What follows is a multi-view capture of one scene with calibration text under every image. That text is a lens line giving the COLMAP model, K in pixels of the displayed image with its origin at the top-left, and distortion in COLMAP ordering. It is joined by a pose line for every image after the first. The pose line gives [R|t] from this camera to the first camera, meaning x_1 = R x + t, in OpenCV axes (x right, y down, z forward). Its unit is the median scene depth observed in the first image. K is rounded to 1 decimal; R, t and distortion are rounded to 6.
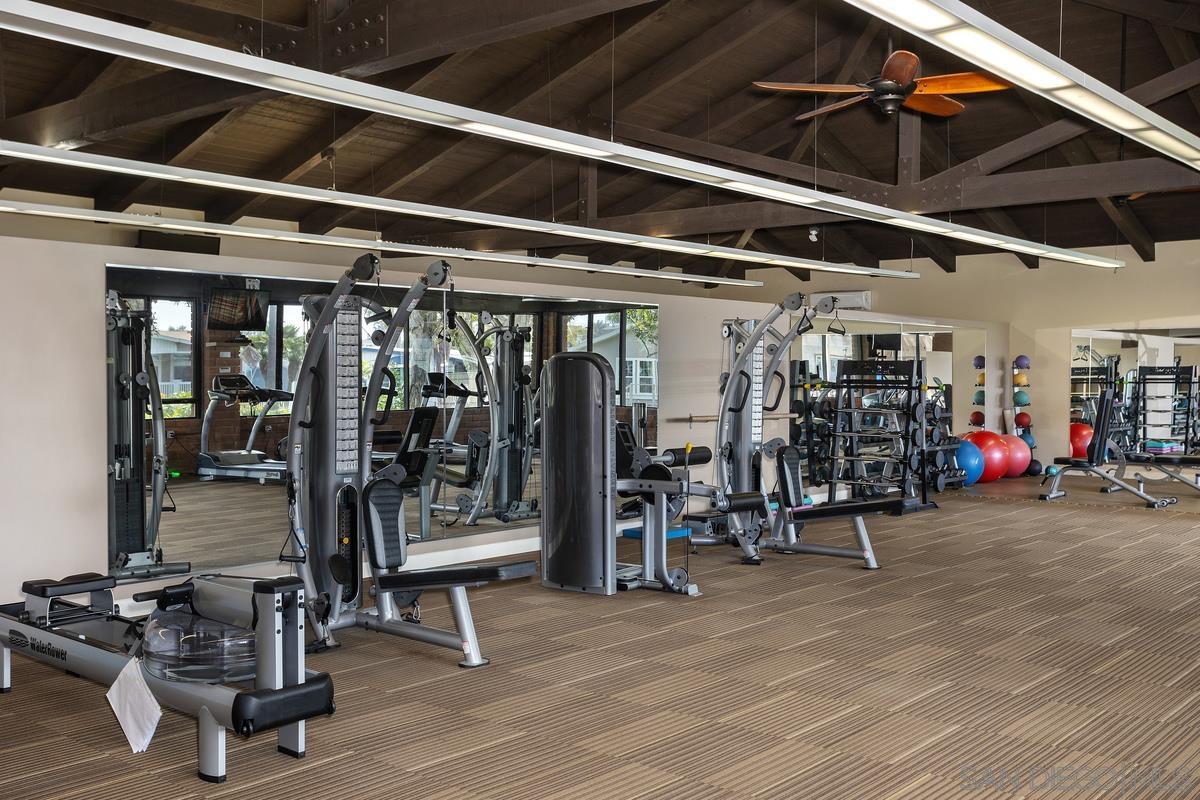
lens RADIAL K [[1189.3, 0, 591.5], [0, 1189.3, 427.4], [0, 0, 1]] dist [0.011294, 0.000000]
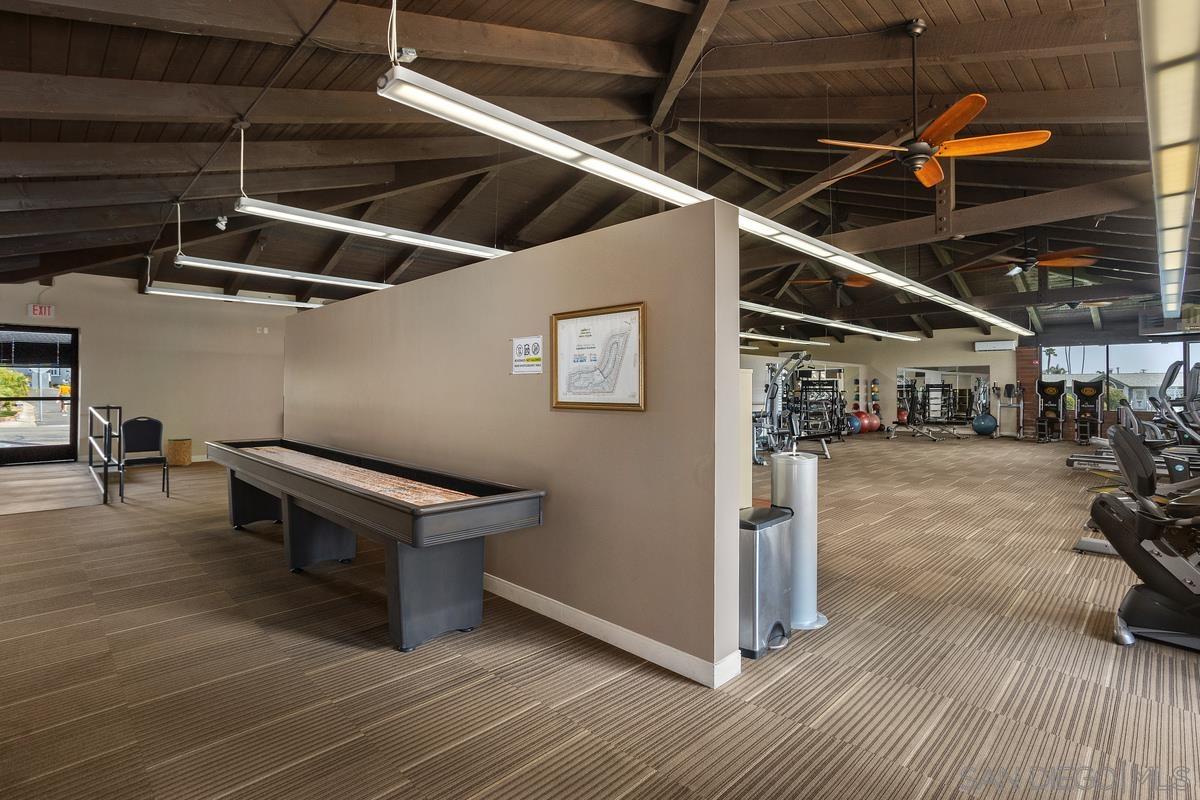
lens RADIAL K [[599.3, 0, 604.0], [0, 599.3, 389.4], [0, 0, 1]] dist [-0.023483, 0.016291]
pose [[0.998361, -0.000215, -0.057230, -0.173539], [-0.002556, 0.998827, -0.048353, 0.030640], [0.057173, 0.048420, 0.997189, -0.327989]]
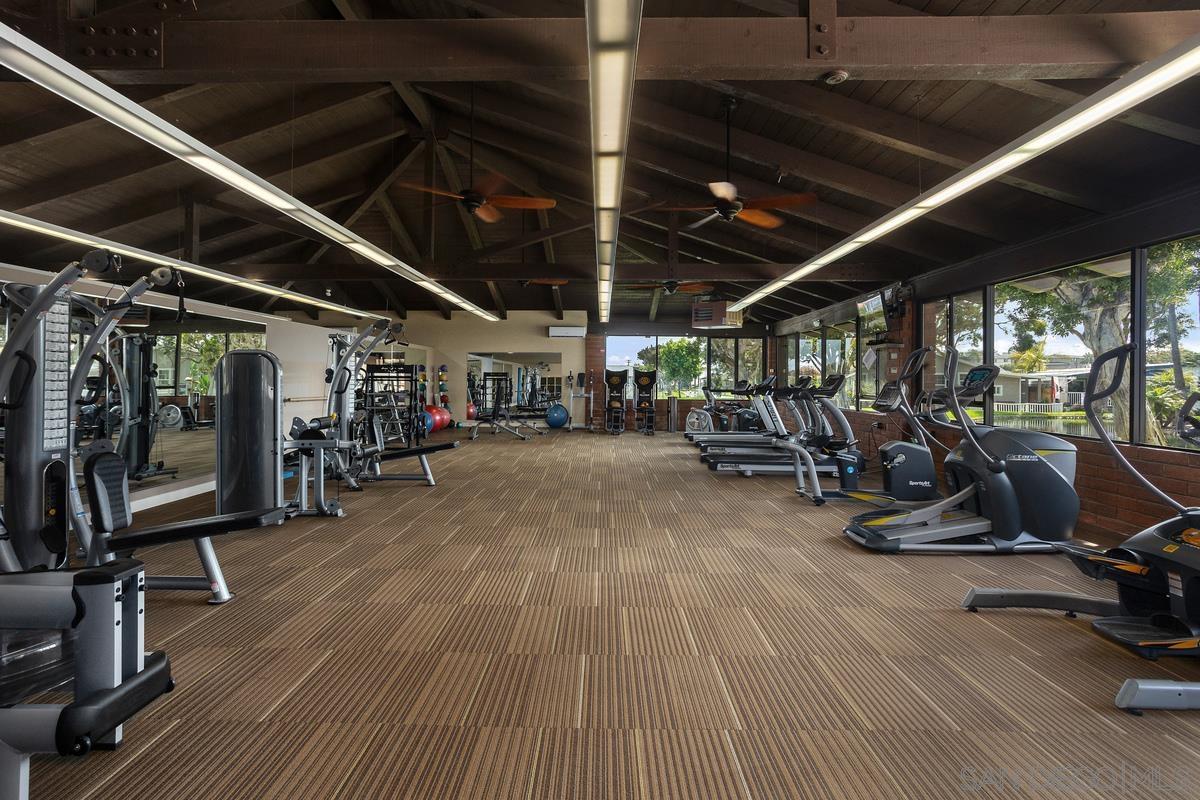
lens RADIAL K [[599.3, 0, 590.5], [0, 599.3, 389.2], [0, 0, 1]] dist [-0.023483, 0.016291]
pose [[0.768250, -0.008218, 0.640097, -0.129381], [0.026335, 0.999477, -0.018776, 0.004570], [-0.639608, 0.031282, 0.768064, 0.192647]]
